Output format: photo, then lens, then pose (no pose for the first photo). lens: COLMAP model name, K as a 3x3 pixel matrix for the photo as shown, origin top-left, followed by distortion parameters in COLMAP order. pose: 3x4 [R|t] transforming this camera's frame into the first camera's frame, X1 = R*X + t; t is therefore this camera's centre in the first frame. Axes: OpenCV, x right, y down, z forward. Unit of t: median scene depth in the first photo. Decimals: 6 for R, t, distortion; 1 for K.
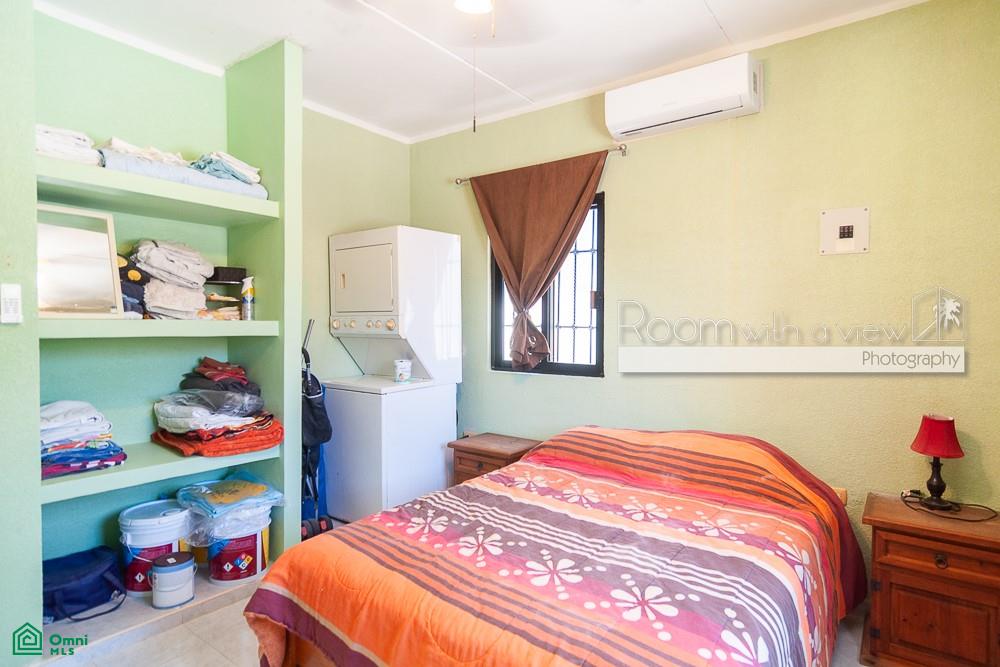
lens RADIAL K [[542.1, 0, 500.0], [0, 542.1, 333.5], [0, 0, 1]] dist [-0.002820, -0.000563]
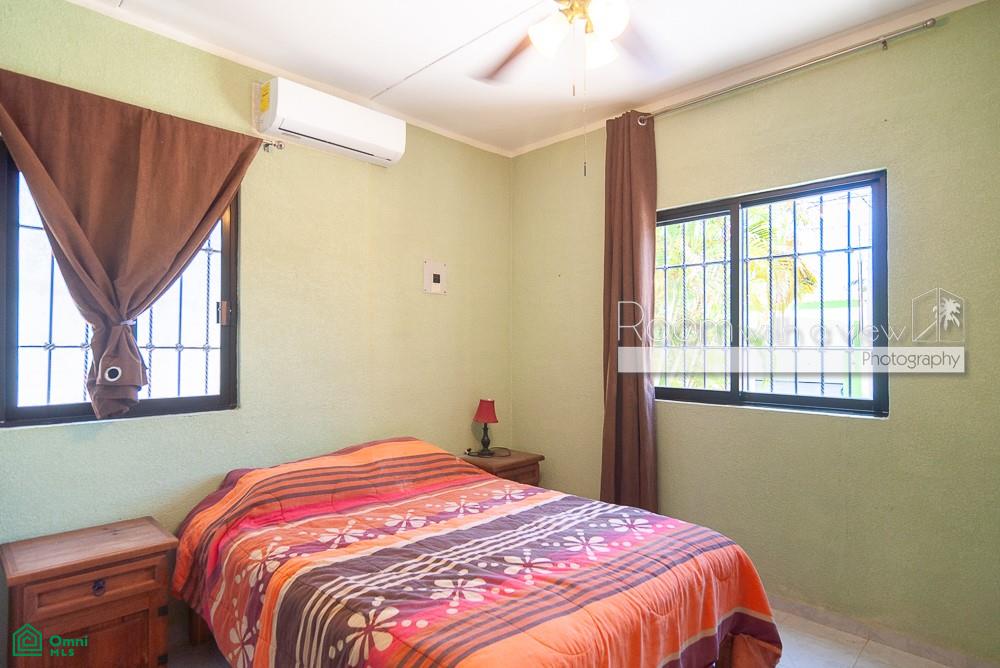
lens RADIAL K [[542.1, 0, 500.0], [0, 542.1, 334.0], [0, 0, 1]] dist [-0.002820, -0.000563]
pose [[0.133670, 0.018780, 0.990848, -0.778991], [0.016545, 0.999639, -0.021178, -0.010463], [-0.990888, 0.019225, 0.133311, 0.685522]]
